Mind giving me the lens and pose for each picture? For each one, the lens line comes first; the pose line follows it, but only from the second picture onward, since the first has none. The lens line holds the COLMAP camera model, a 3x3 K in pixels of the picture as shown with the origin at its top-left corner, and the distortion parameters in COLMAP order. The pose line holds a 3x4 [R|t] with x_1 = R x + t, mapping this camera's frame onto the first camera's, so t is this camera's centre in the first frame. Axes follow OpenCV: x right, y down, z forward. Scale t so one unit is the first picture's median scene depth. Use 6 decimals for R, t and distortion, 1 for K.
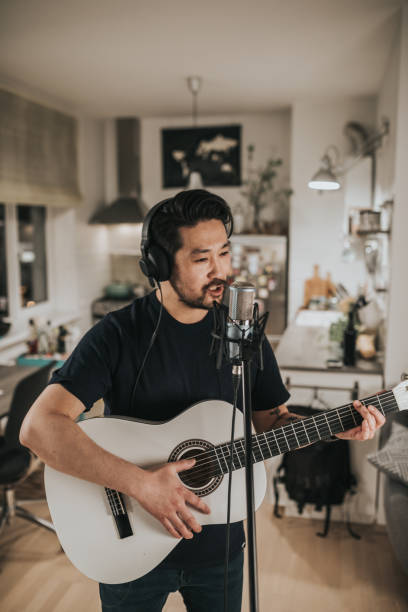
lens RADIAL K [[648.3, 0, 230.1], [0, 648.3, 337.1], [0, 0, 1]] dist [-0.012894, -0.001745]
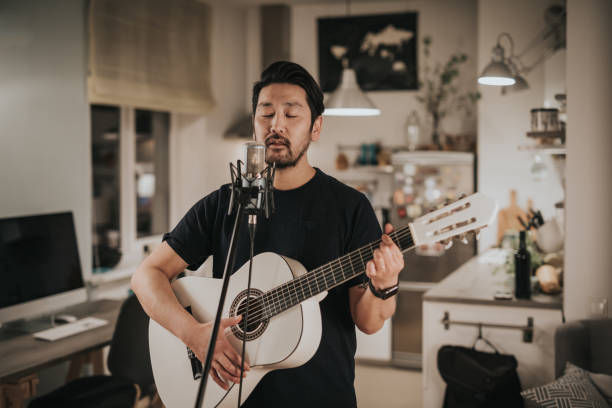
lens RADIAL K [[952.6, 0, 321.1], [0, 952.6, 229.8], [0, 0, 1]] dist [0.105432, -0.046896]
pose [[0.991774, 0.011594, -0.127474, 0.062656], [-0.023962, 0.995100, -0.095928, 0.057509], [0.125738, 0.098193, 0.987192, -0.156896]]
